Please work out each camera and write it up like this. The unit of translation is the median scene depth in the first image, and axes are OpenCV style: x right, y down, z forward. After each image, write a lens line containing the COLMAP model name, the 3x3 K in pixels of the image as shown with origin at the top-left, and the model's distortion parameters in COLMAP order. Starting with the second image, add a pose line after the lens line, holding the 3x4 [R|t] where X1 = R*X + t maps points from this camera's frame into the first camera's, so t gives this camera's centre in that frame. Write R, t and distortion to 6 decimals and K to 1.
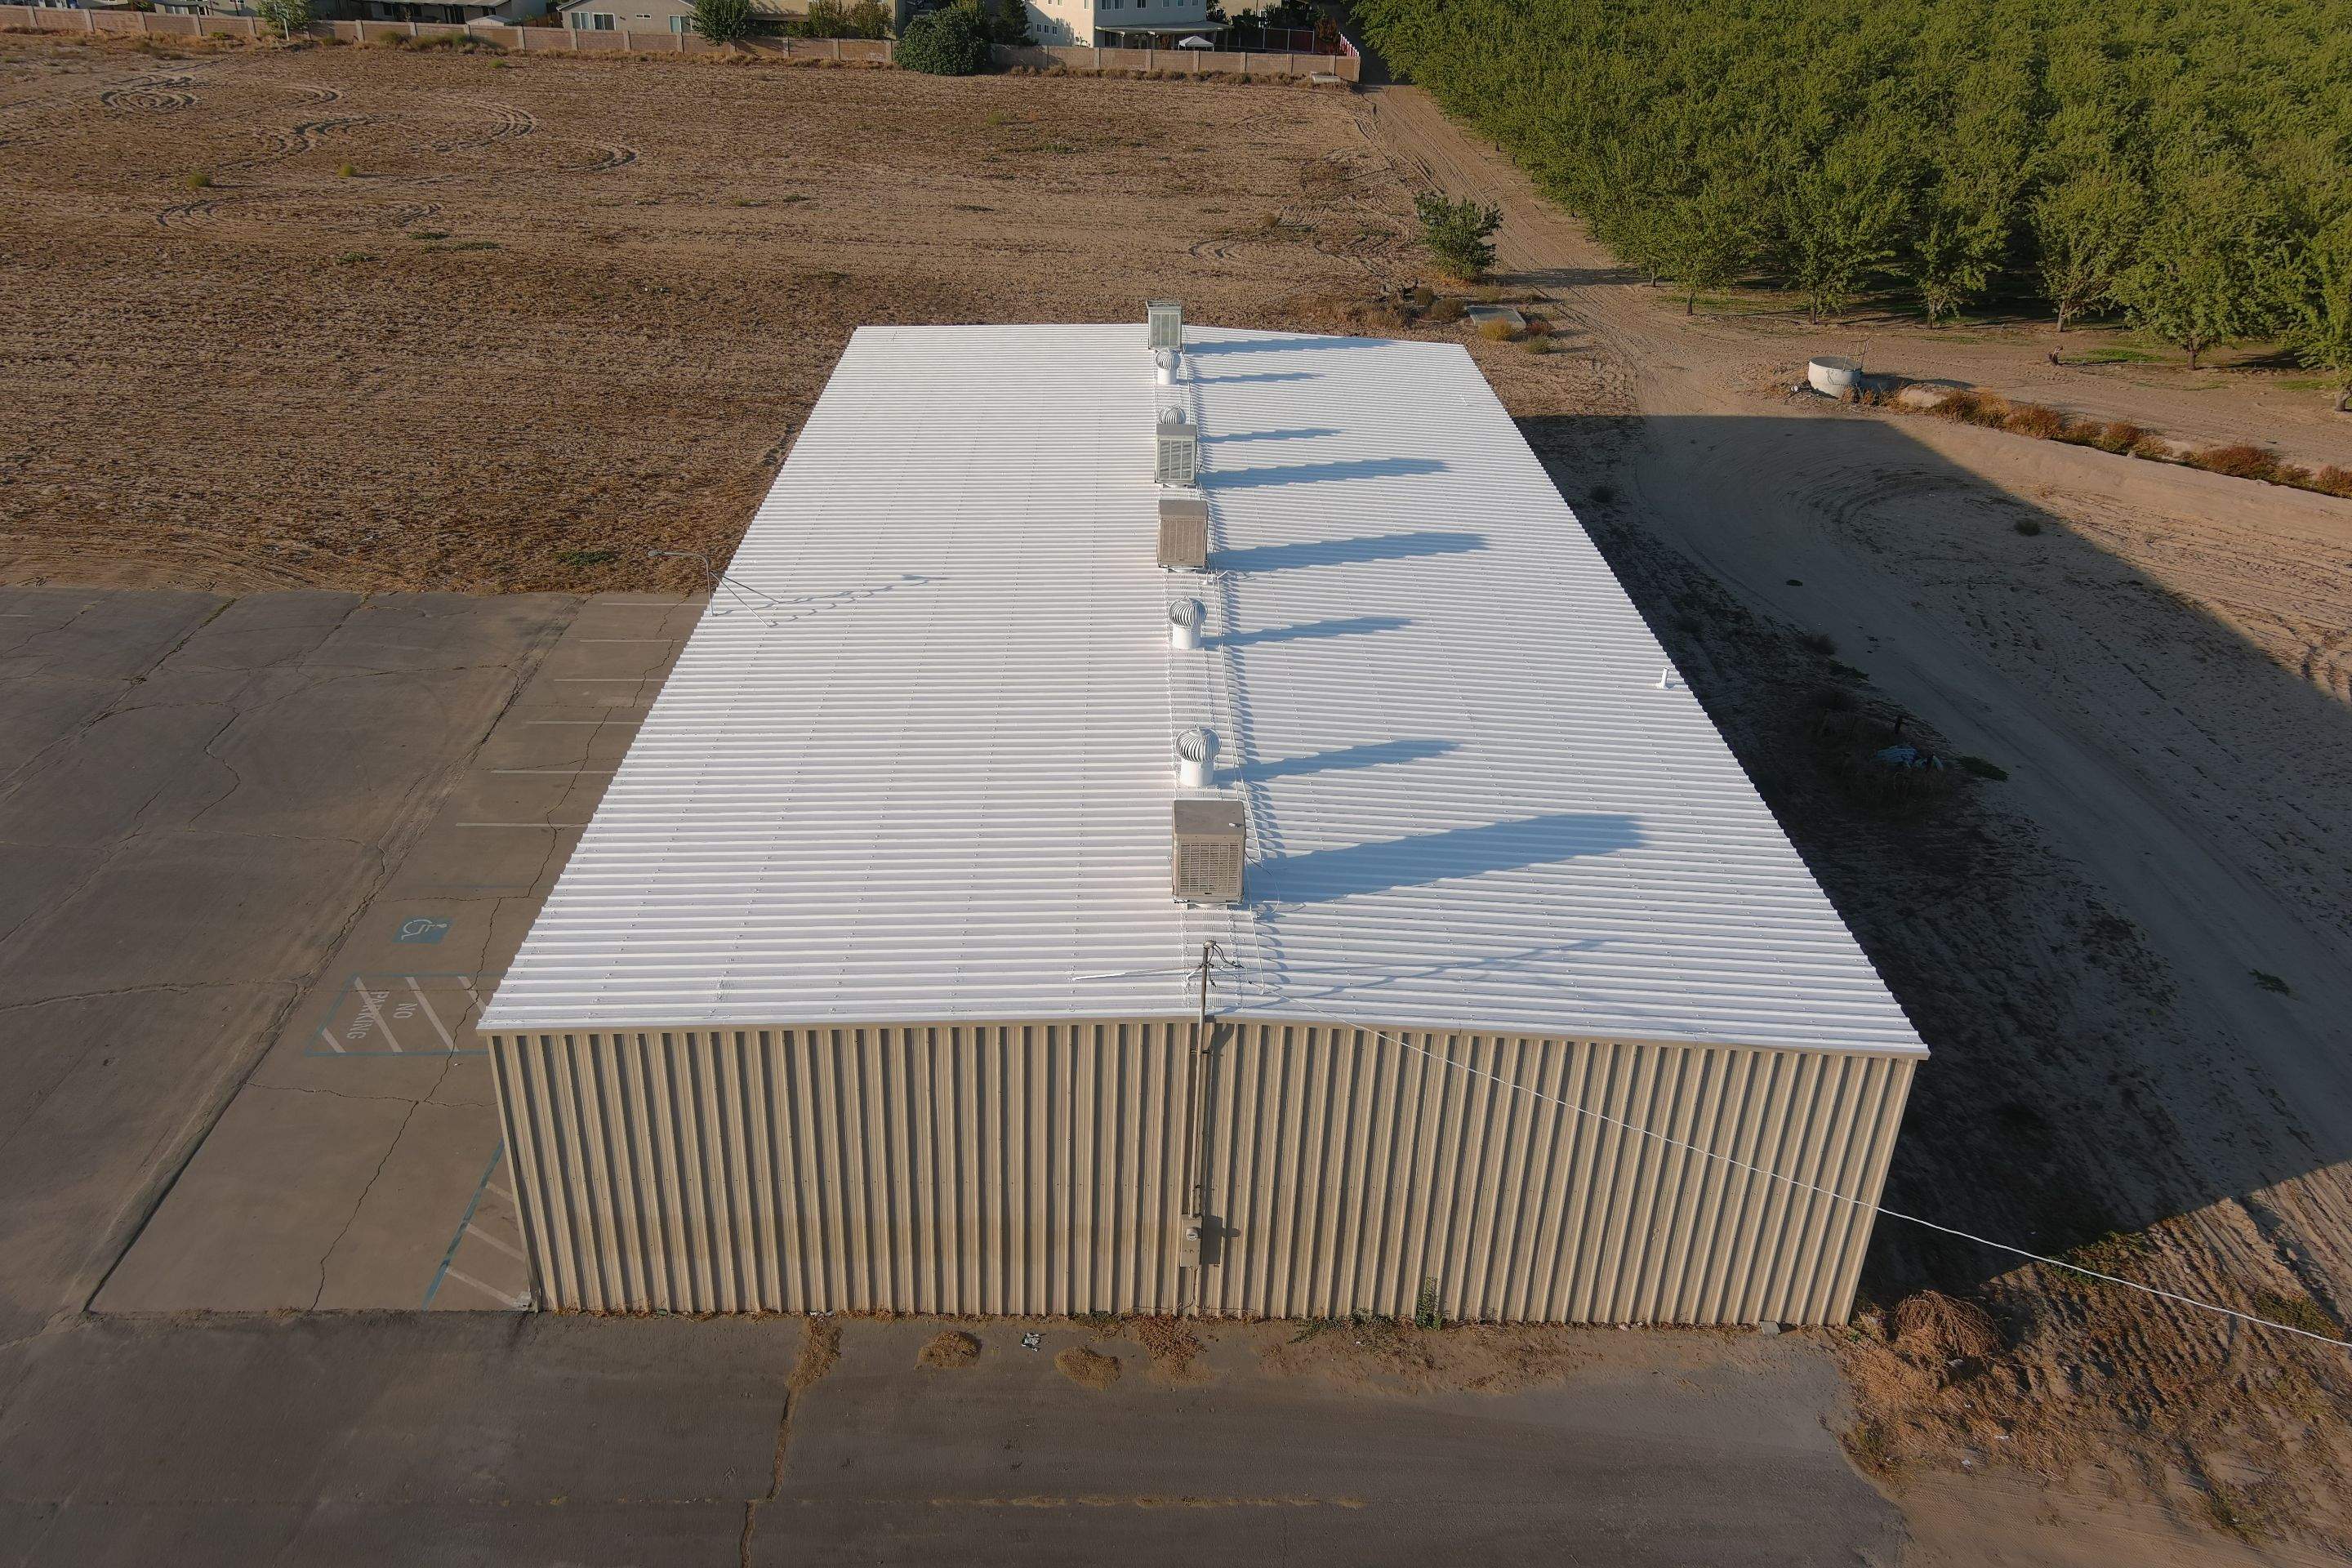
lens RADIAL K [[1809.1, 0, 1176.0], [0, 1809.1, 784.0], [0, 0, 1]] dist [0.000982, 0.008138]
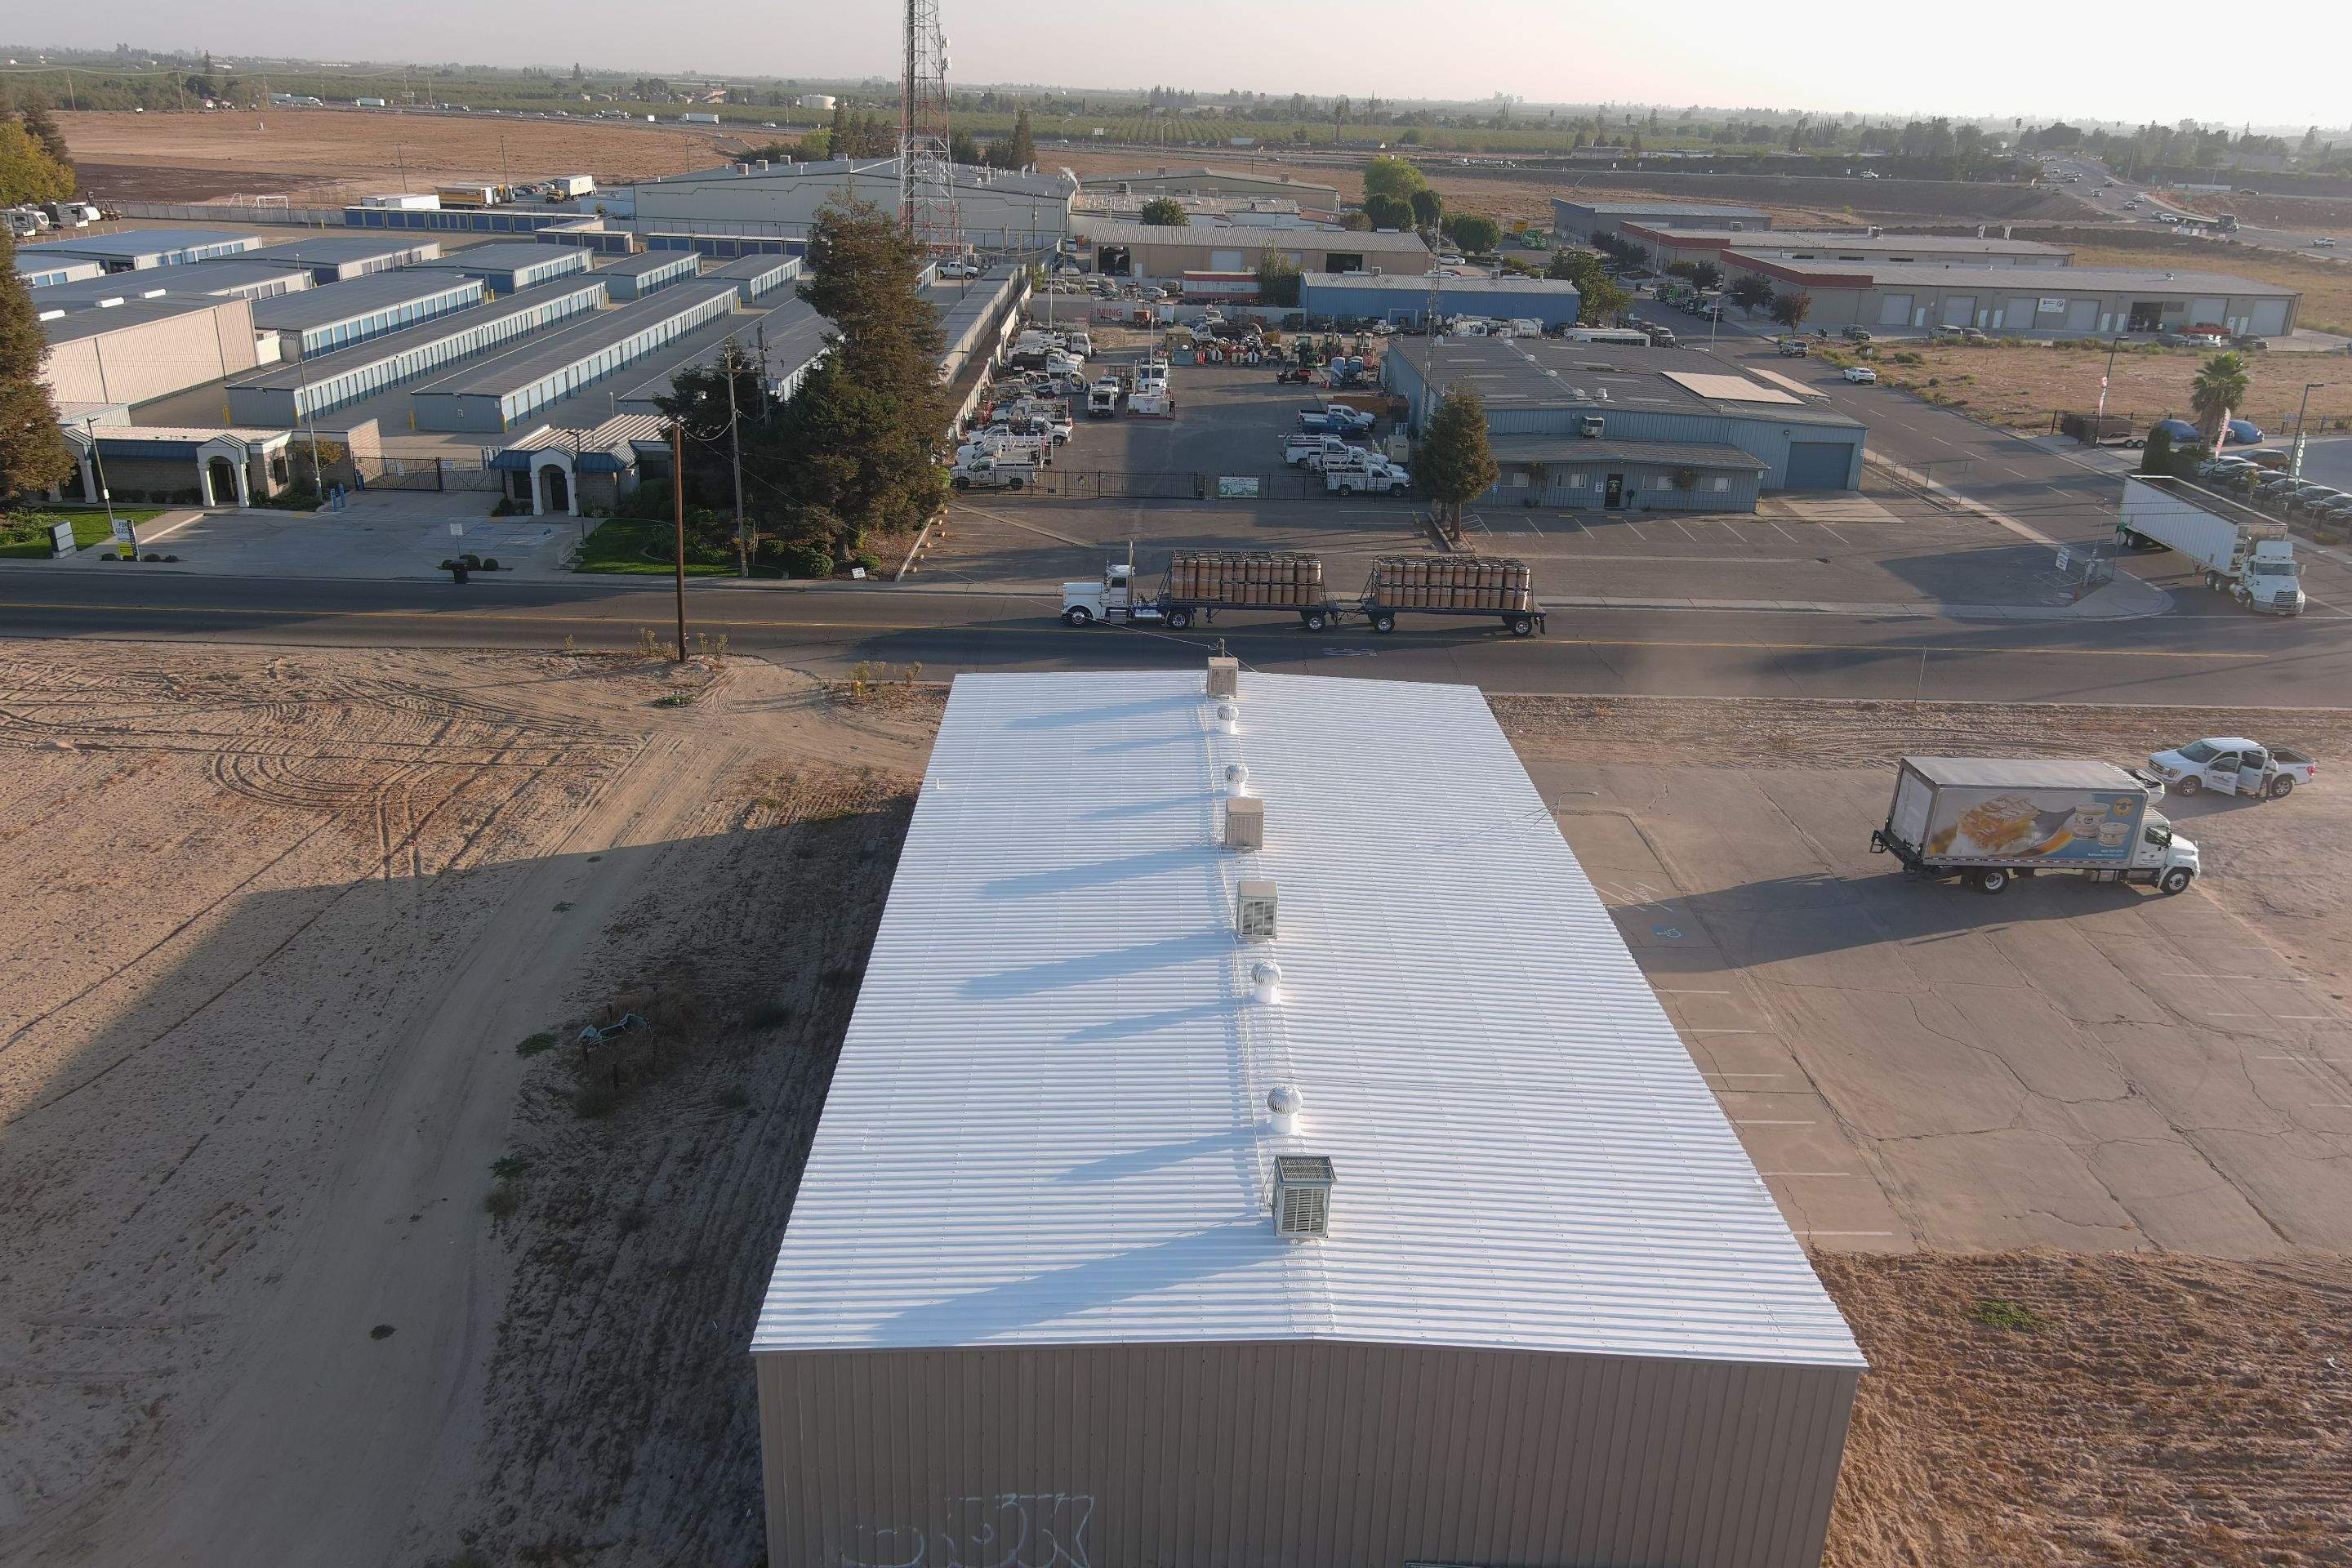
lens RADIAL K [[1809.1, 0, 1176.0], [0, 1809.1, 784.0], [0, 0, 1]] dist [0.000982, 0.008138]
pose [[-0.997596, -0.065629, -0.022234, 0.074170], [-0.060129, 0.660419, 0.748486, -0.989985], [-0.034438, 0.748024, -0.662777, 1.600317]]
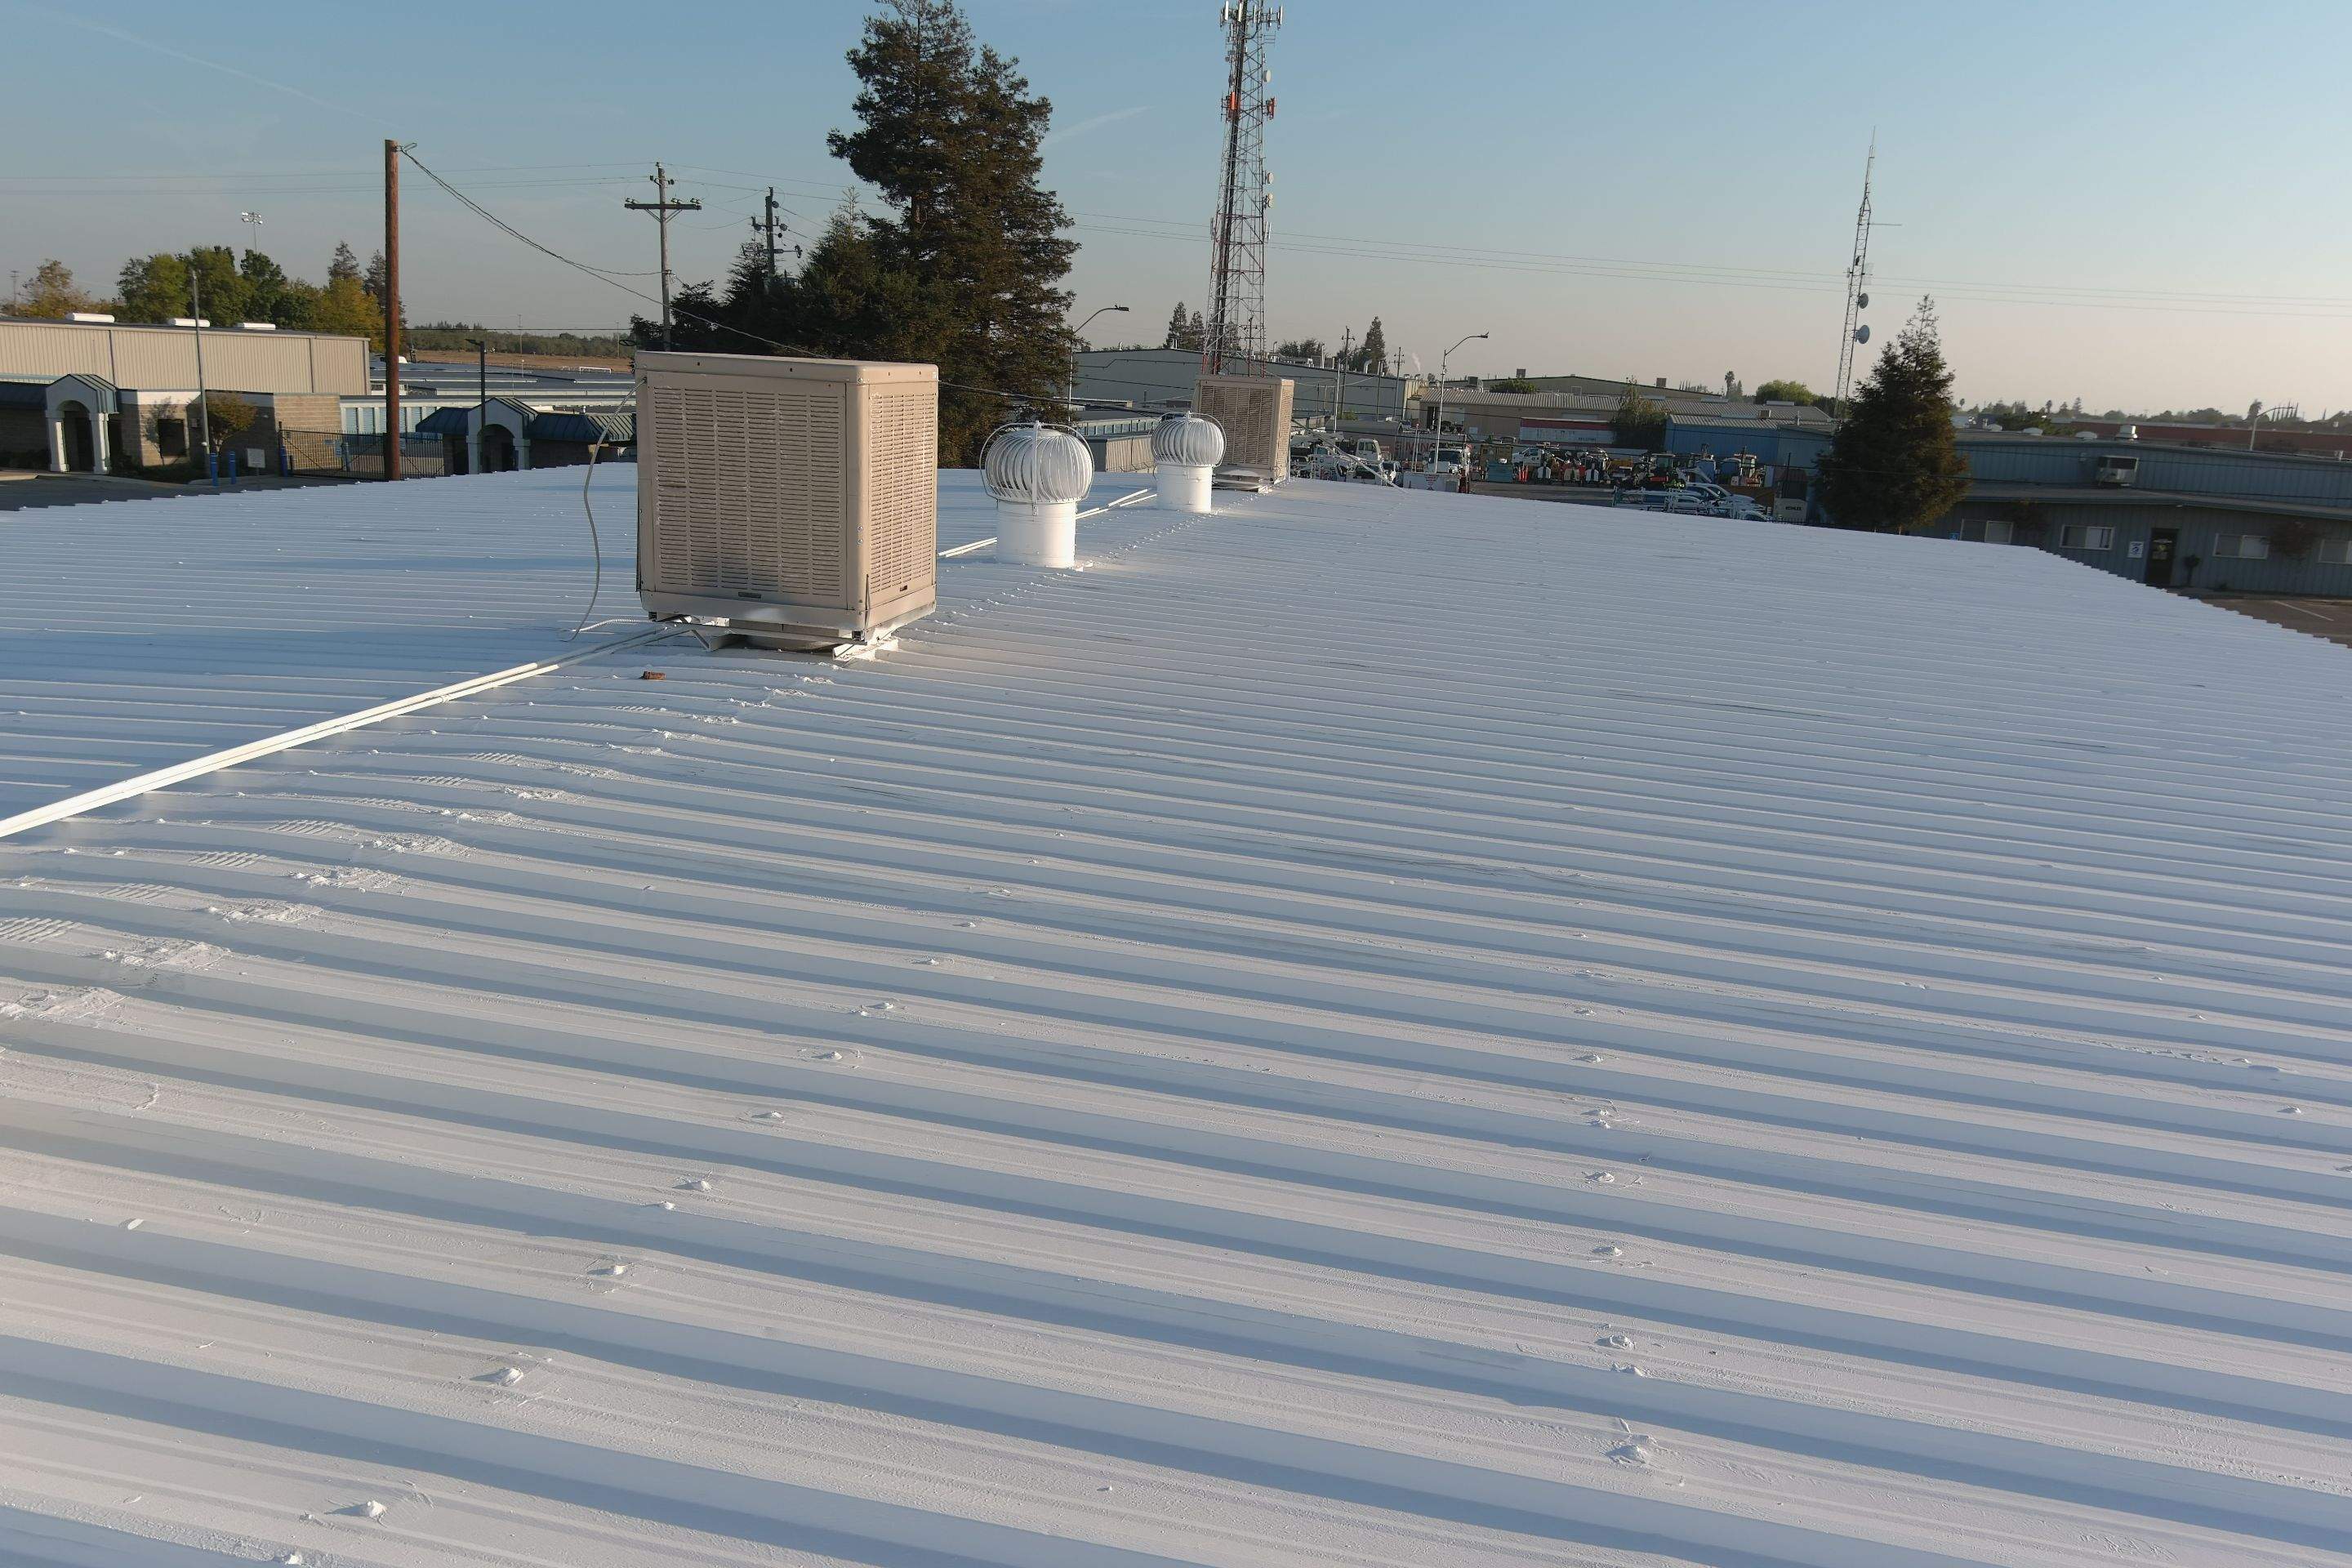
lens RADIAL K [[1806.2, 0, 1183.1], [0, 1806.2, 769.6], [0, 0, 1]] dist [0.058574, -0.135594]
pose [[-0.975080, -0.126605, 0.182182, -0.071826], [0.019153, 0.770075, 0.637666, -0.210390], [-0.221026, 0.625265, -0.748460, 1.000820]]
